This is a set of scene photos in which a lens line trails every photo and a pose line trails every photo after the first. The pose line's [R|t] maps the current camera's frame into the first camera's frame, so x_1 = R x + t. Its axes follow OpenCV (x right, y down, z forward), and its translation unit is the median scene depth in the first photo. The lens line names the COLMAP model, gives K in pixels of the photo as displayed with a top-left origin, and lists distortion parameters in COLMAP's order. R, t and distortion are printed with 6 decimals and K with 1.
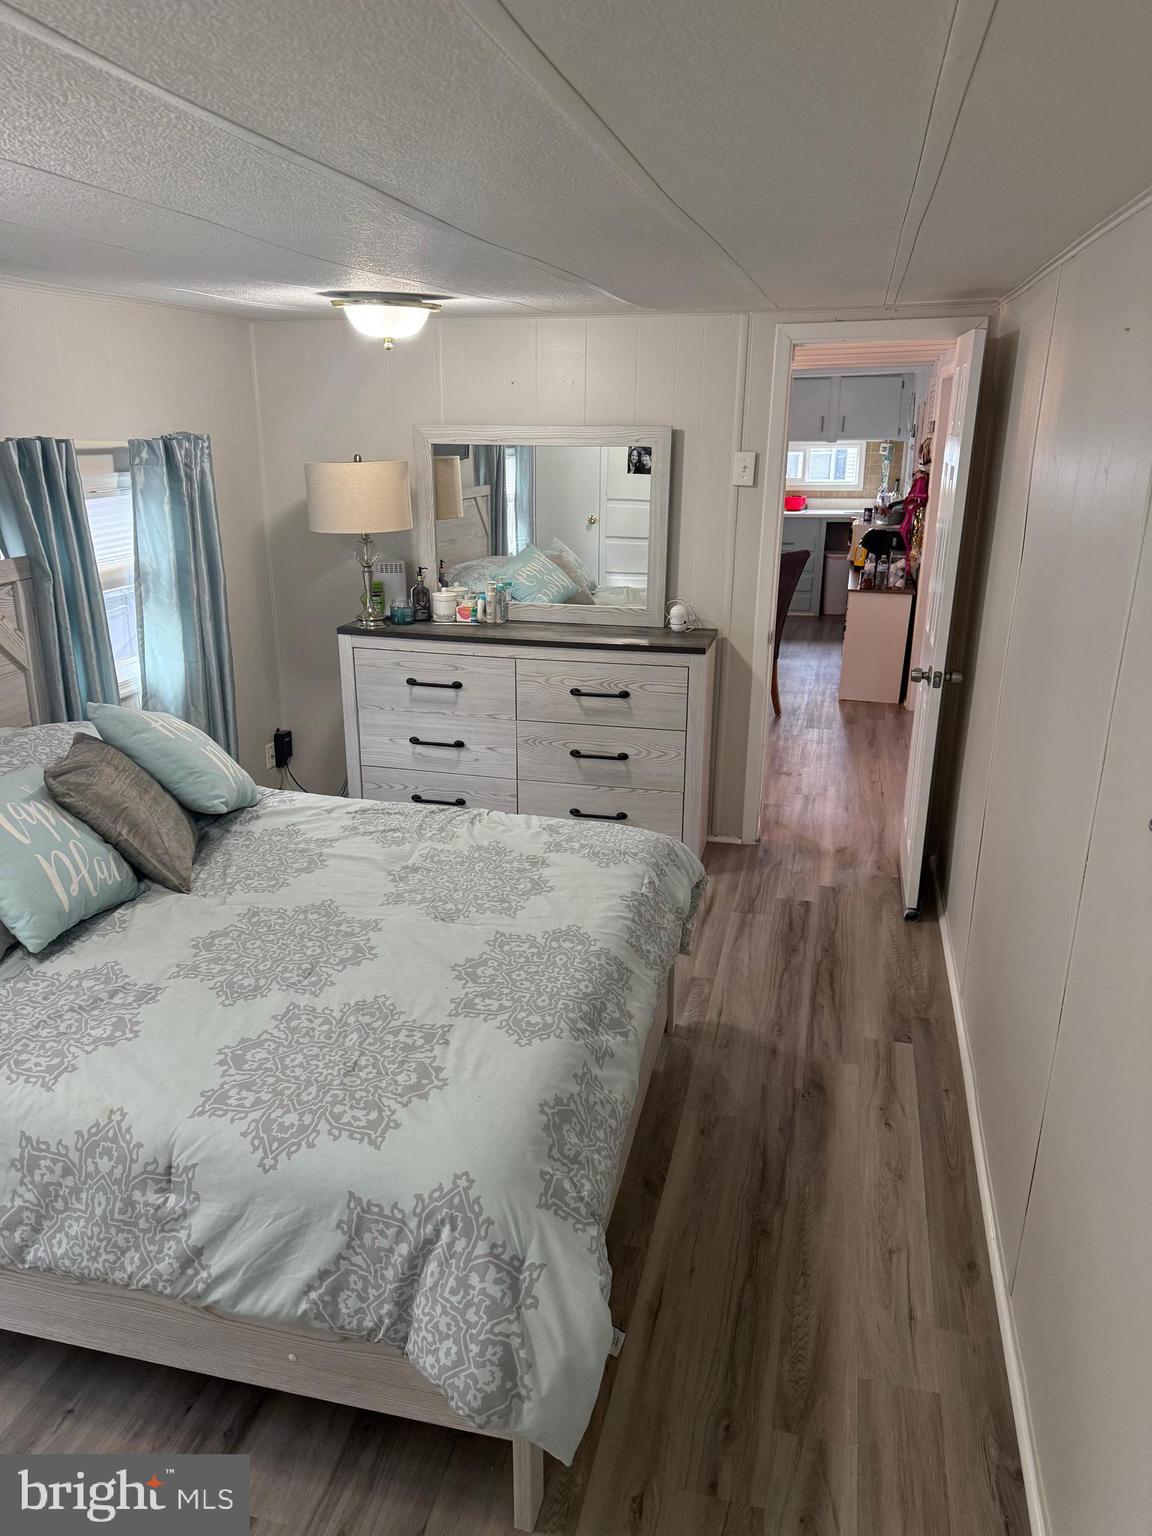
lens RADIAL K [[1082.6, 0, 572.1], [0, 1082.6, 768.2], [0, 0, 1]] dist [0.078806, -0.105765]
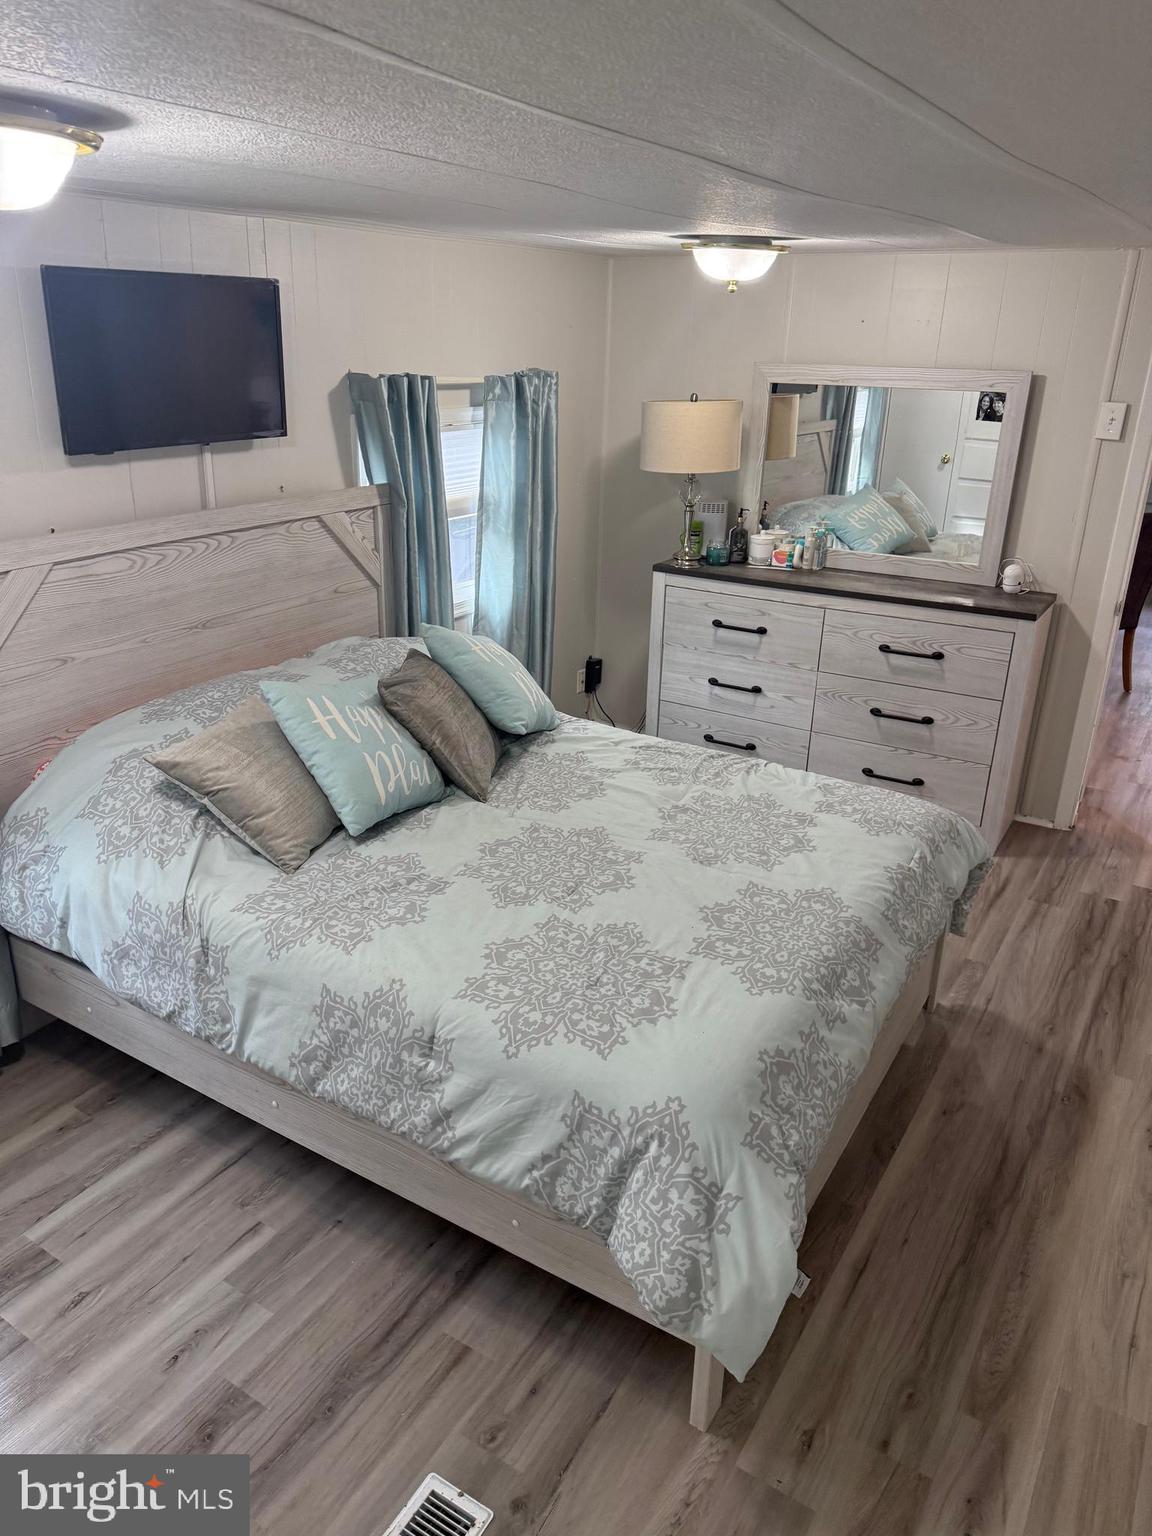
lens RADIAL K [[1082.6, 0, 563.1], [0, 1082.6, 768.8], [0, 0, 1]] dist [0.078806, -0.105765]
pose [[0.949683, 0.127701, -0.285996, 0.036773], [-0.109379, 0.990839, 0.079216, -0.015883], [0.293492, -0.043948, 0.954951, -0.030529]]
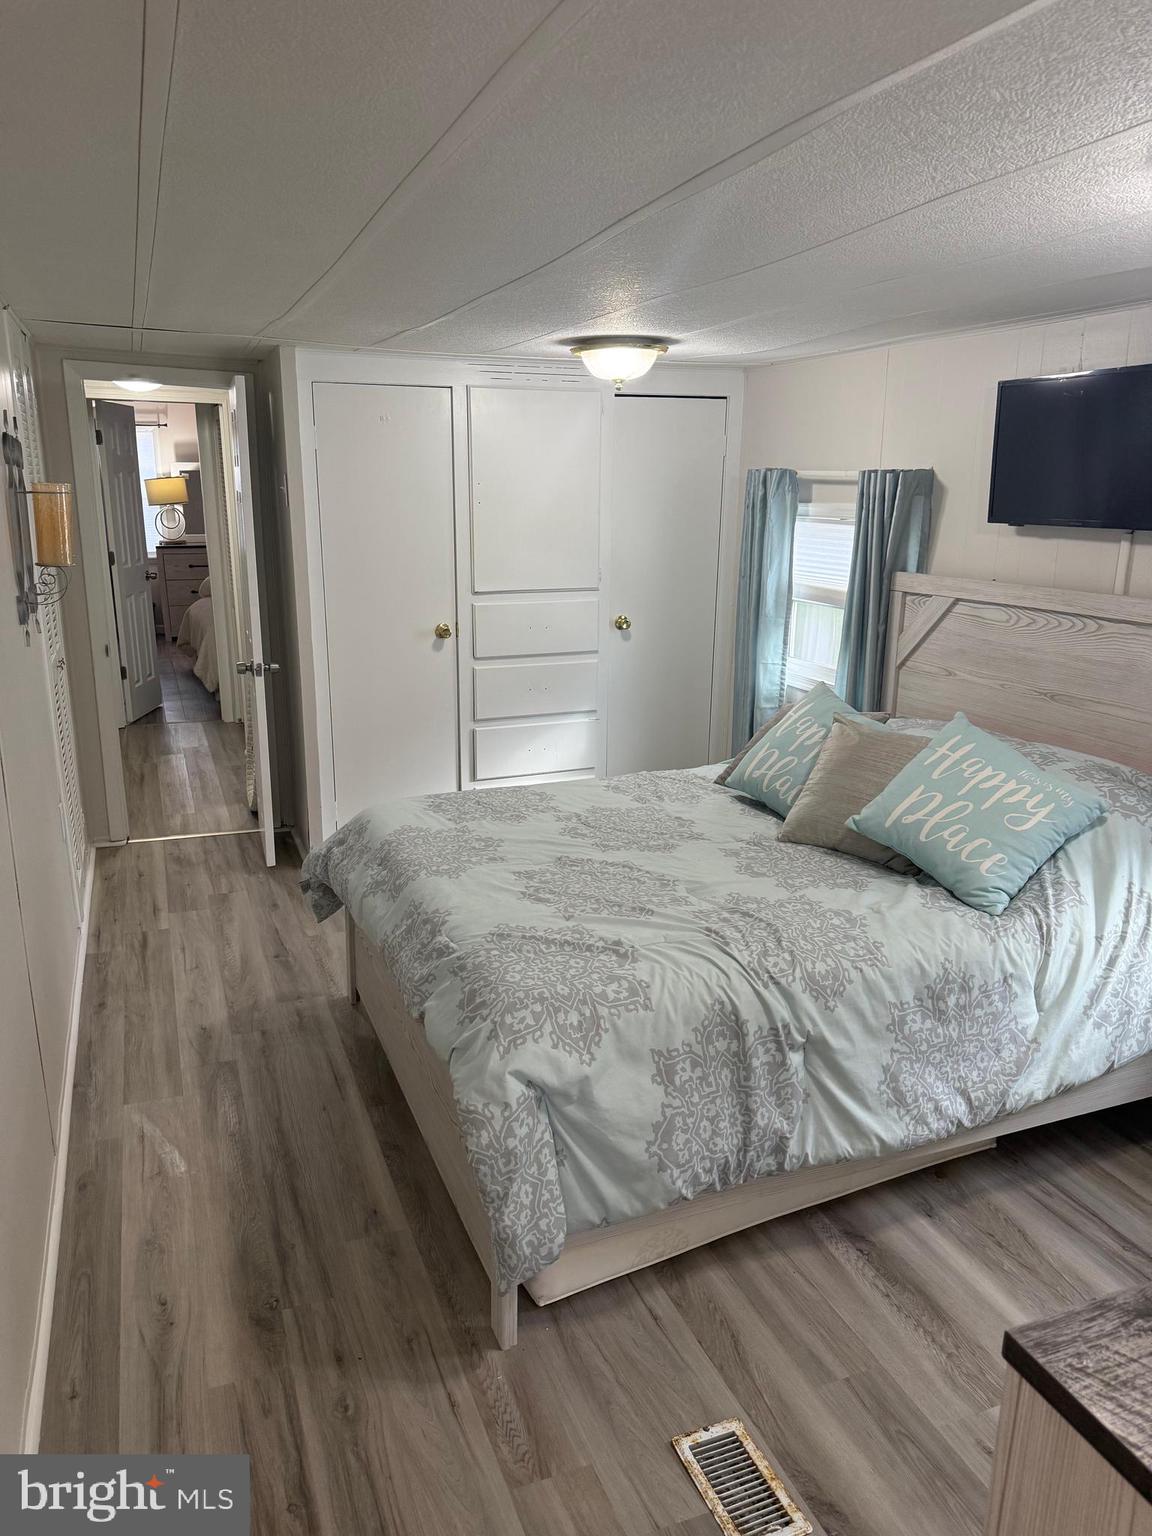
lens RADIAL K [[1082.6, 0, 562.4], [0, 1082.6, 760.7], [0, 0, 1]] dist [0.078806, -0.105765]
pose [[-0.817340, 0.127618, -0.561844, 0.452155], [-0.193763, 0.857477, 0.476644, -0.440200], [0.542596, 0.498445, -0.676123, 1.513580]]
